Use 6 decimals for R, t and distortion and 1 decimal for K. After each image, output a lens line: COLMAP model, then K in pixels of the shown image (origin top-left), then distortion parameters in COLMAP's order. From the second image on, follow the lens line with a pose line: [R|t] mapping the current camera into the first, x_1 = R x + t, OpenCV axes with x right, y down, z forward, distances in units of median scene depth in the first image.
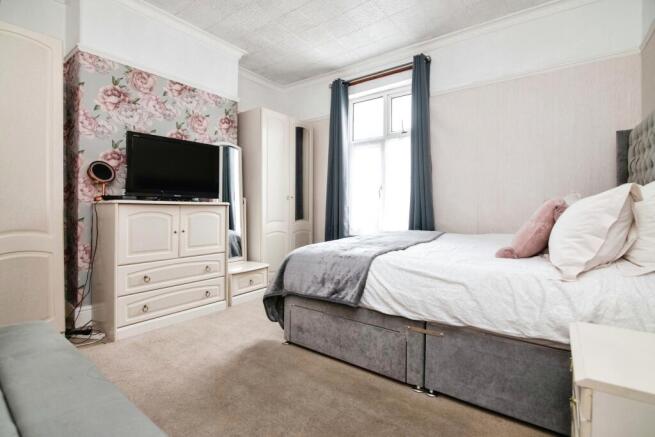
lens RADIAL K [[304.8, 0, 328.3], [0, 304.8, 211.5], [0, 0, 1]] dist [-0.002680, -0.000293]
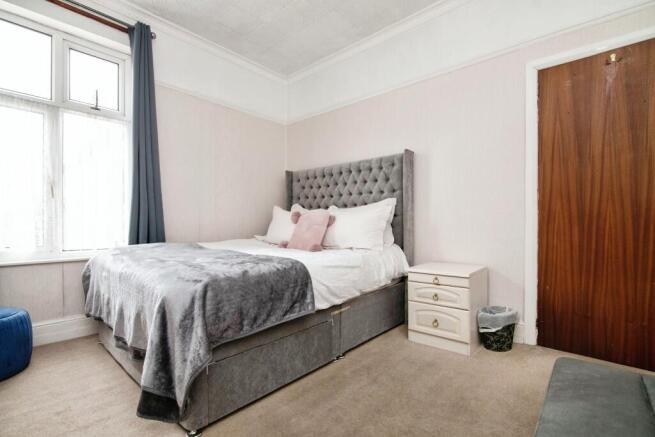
lens RADIAL K [[309.9, 0, 328.3], [0, 309.9, 225.4], [0, 0, 1]] dist [-0.001227, -0.000446]
pose [[0.080294, -0.010758, 0.996713, -0.684362], [0.007056, 0.999923, 0.010224, 0.011561], [-0.996746, 0.006212, 0.080363, 0.650593]]
